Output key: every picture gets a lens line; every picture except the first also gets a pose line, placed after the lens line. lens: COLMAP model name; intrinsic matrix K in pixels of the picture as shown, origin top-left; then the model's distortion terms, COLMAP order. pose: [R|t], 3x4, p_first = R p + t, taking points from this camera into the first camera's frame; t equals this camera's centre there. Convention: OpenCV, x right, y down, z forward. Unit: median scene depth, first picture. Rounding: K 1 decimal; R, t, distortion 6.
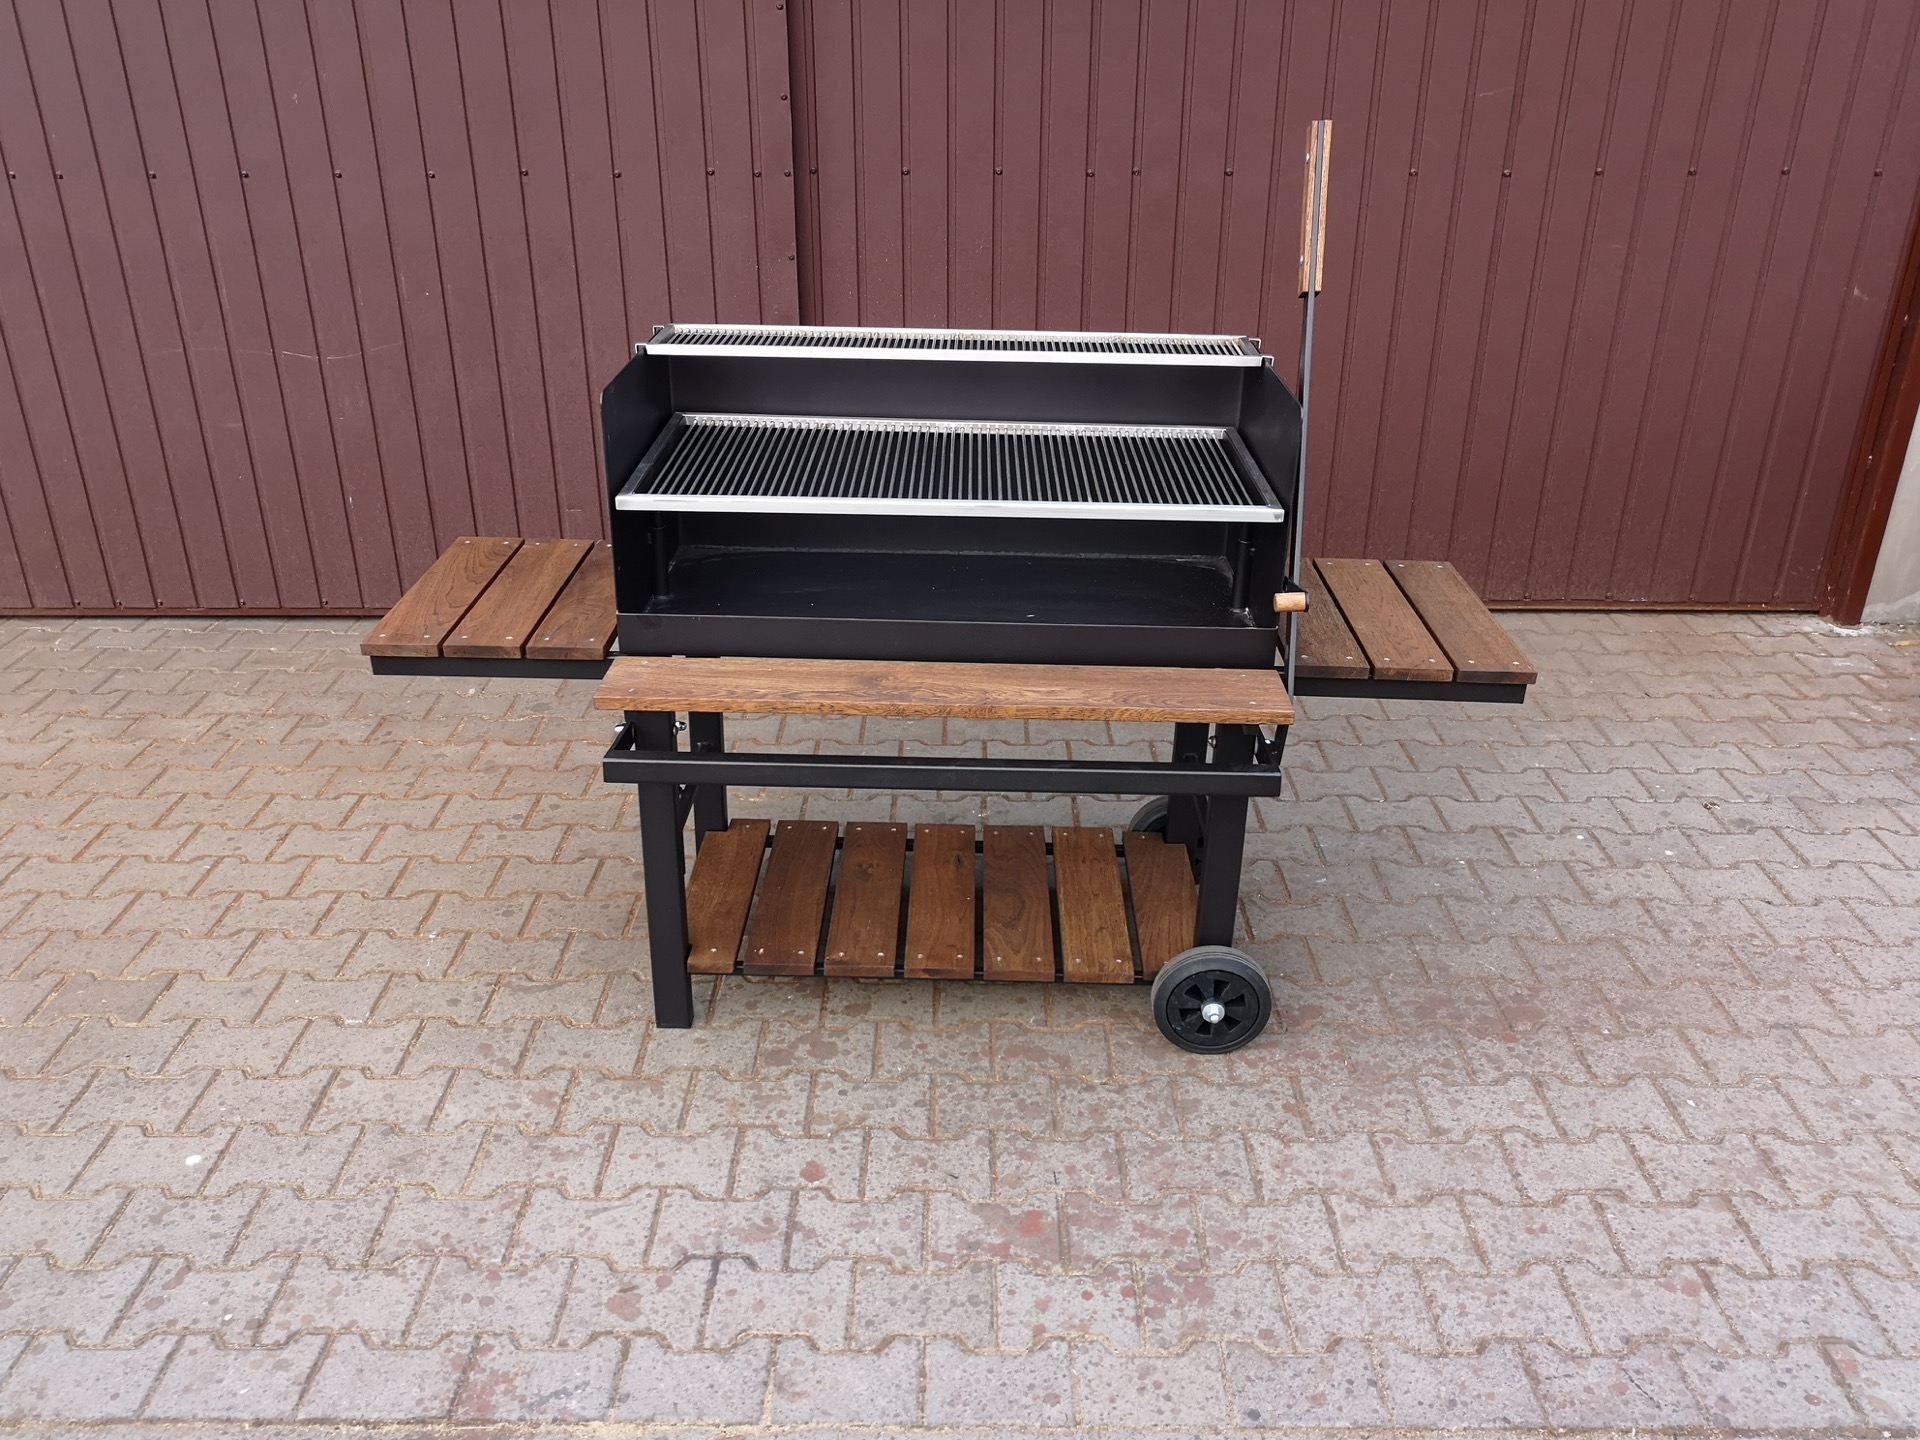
lens RADIAL K [[1547.4, 0, 960.0], [0, 1547.4, 720.0], [0, 0, 1]] dist [-0.000544, 0.009997]
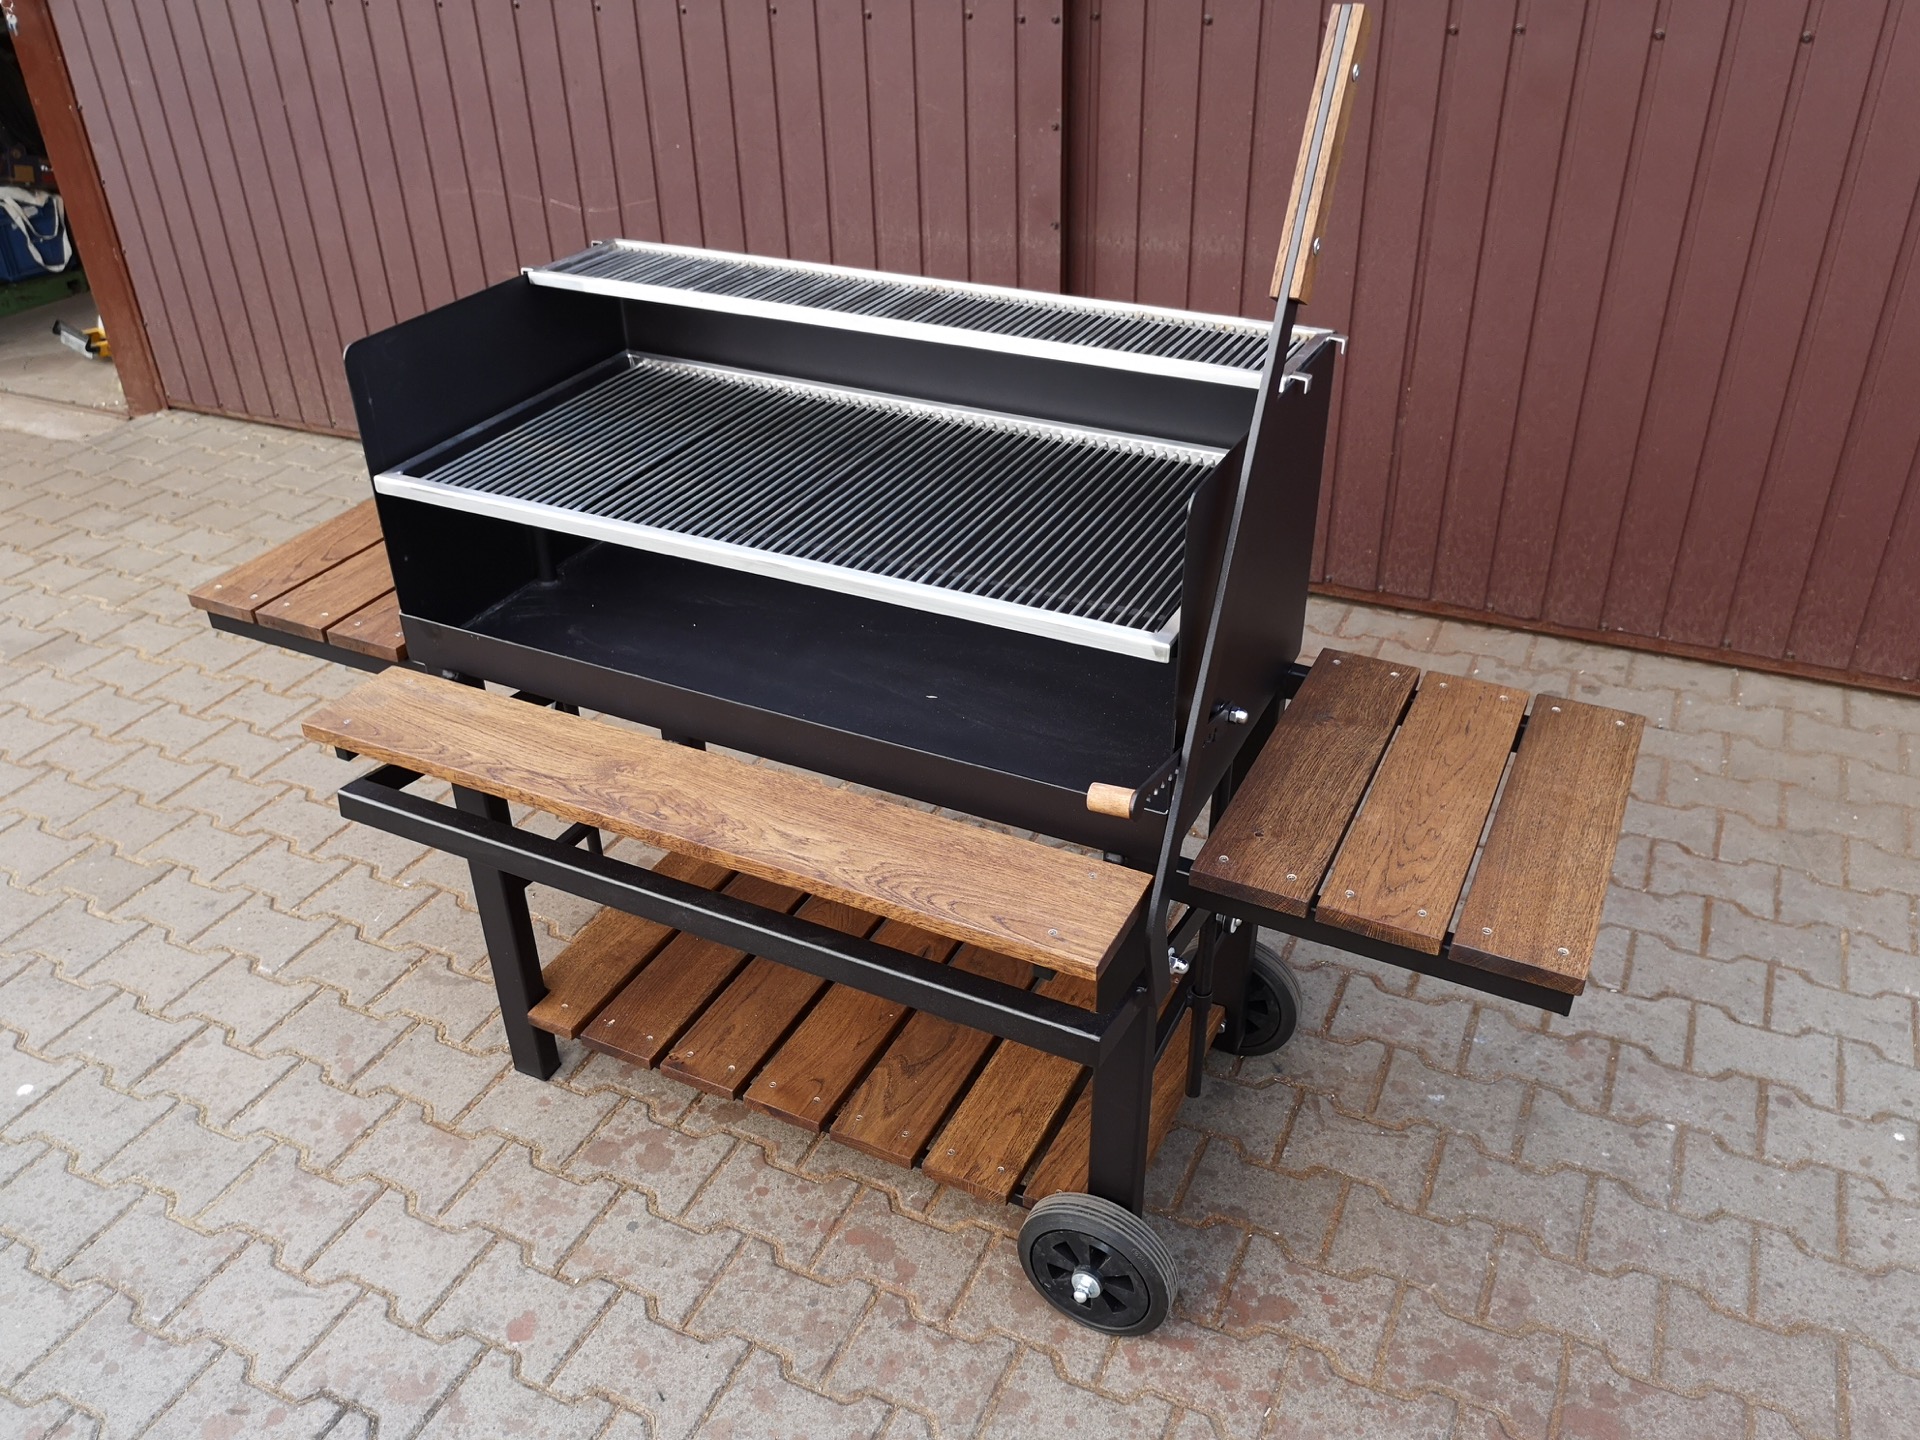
lens RADIAL K [[1553.1, 0, 960.0], [0, 1553.1, 720.0], [0, 0, 1]] dist [-0.000040, -0.001954]
pose [[0.901484, 0.200316, -0.383666, 0.334977], [-0.155945, 0.977241, 0.143810, -0.161624], [0.403742, -0.069811, 0.912206, 0.337783]]
